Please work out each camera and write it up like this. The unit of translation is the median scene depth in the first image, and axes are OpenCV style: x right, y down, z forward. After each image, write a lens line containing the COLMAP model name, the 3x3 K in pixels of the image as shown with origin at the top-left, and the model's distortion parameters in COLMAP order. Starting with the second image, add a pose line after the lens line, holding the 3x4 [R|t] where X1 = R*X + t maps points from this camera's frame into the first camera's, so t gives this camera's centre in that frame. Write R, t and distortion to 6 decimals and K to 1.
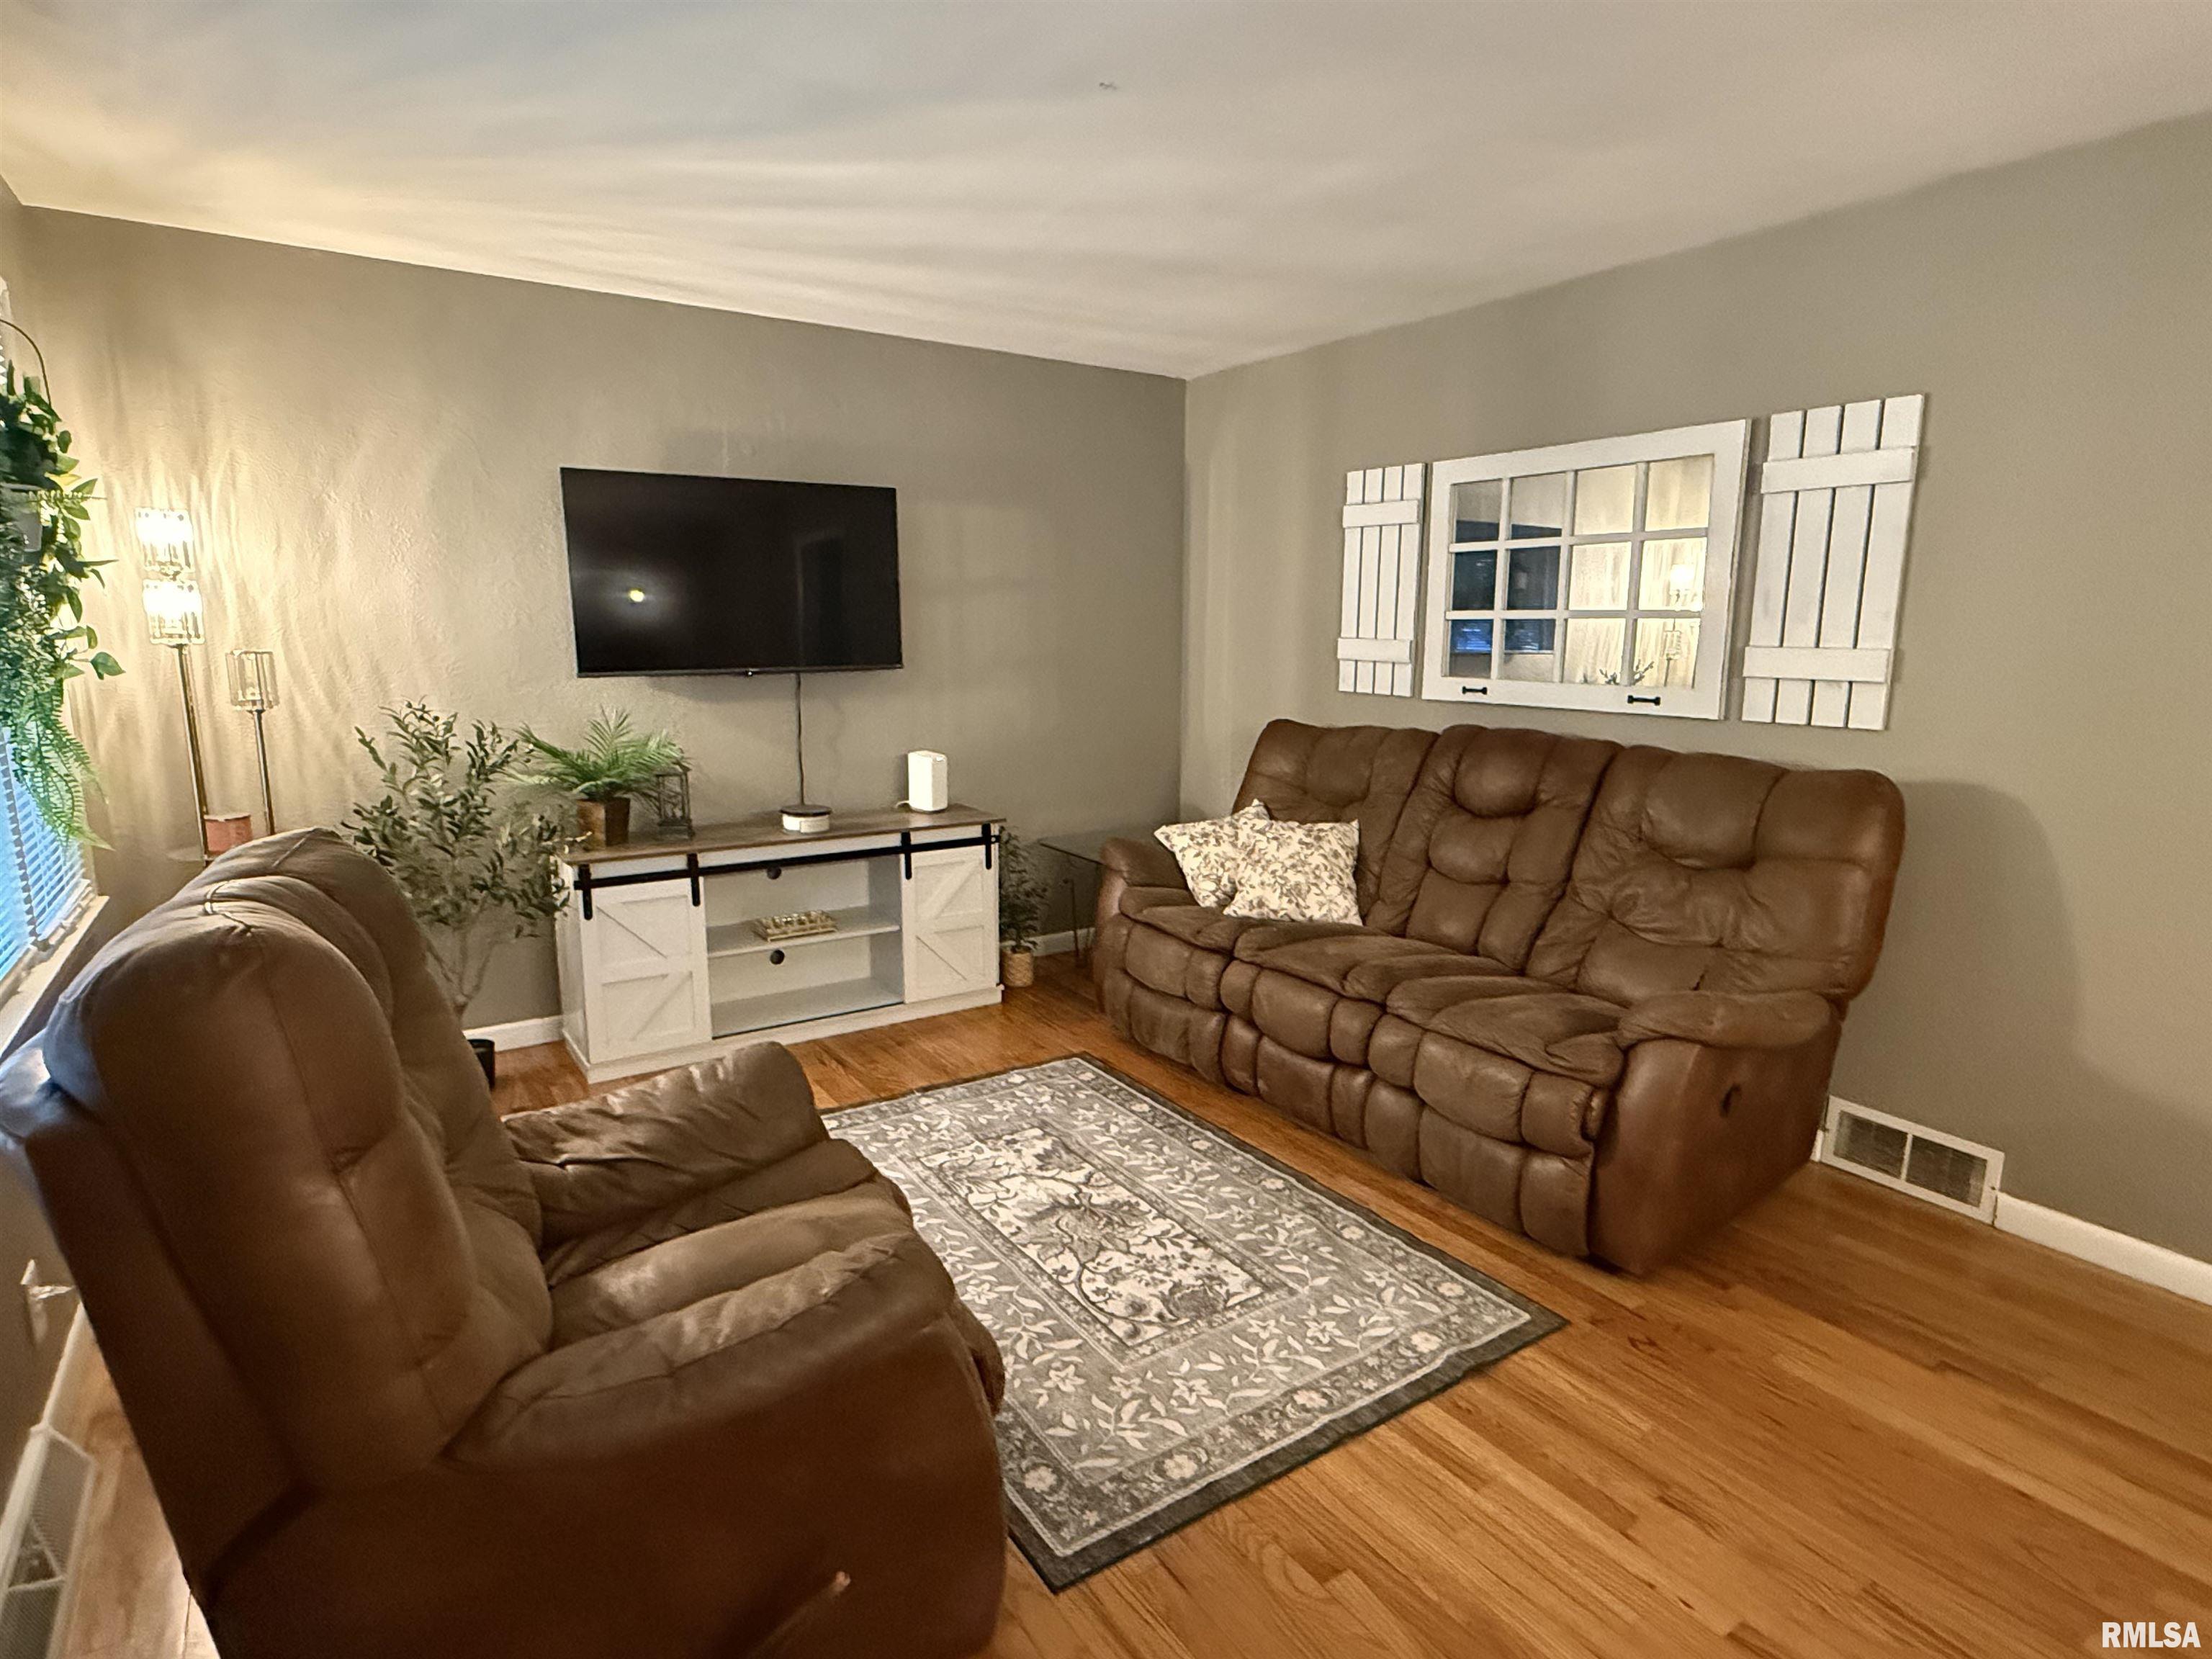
lens RADIAL K [[1182.8, 0, 1107.3], [0, 1182.8, 829.4], [0, 0, 1]] dist [0.008503, -0.000267]
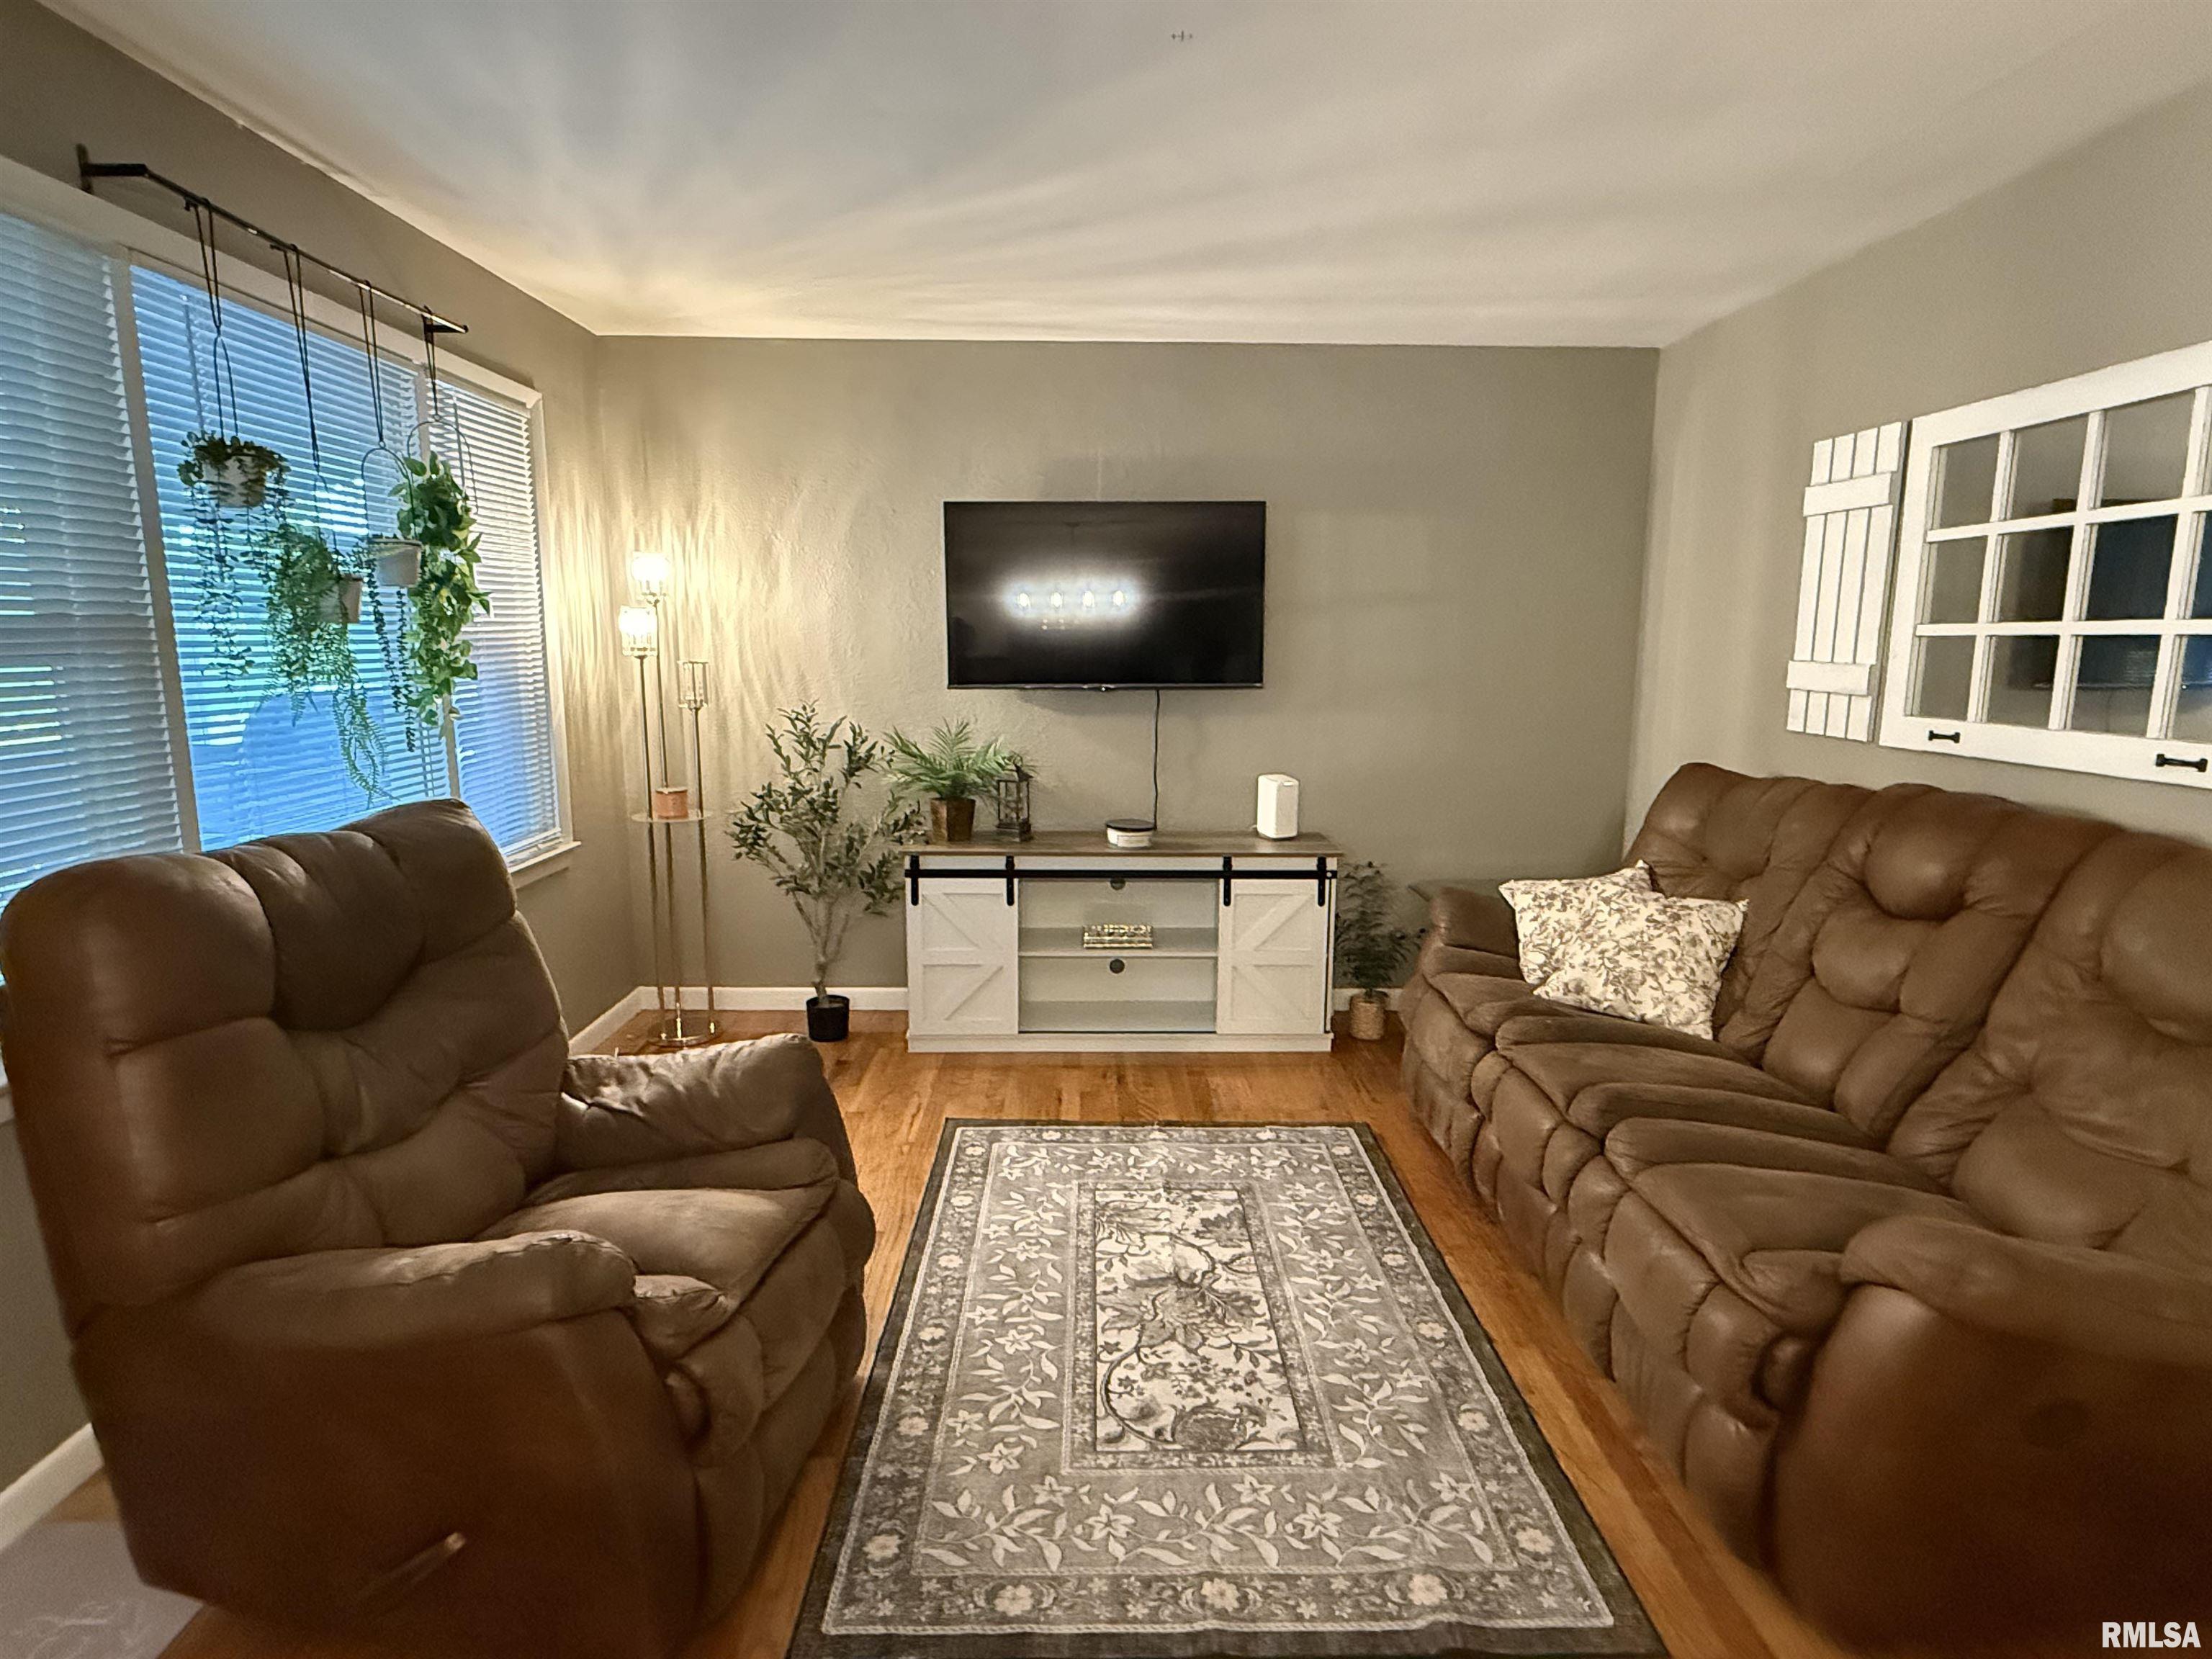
lens RADIAL K [[1182.8, 0, 1108.1], [0, 1182.8, 827.2], [0, 0, 1]] dist [0.008503, -0.000267]
pose [[0.839451, 0.086295, -0.536540, 0.312791], [-0.096361, 0.995303, 0.009317, -0.025373], [0.534824, 0.043881, 0.843823, 0.159138]]
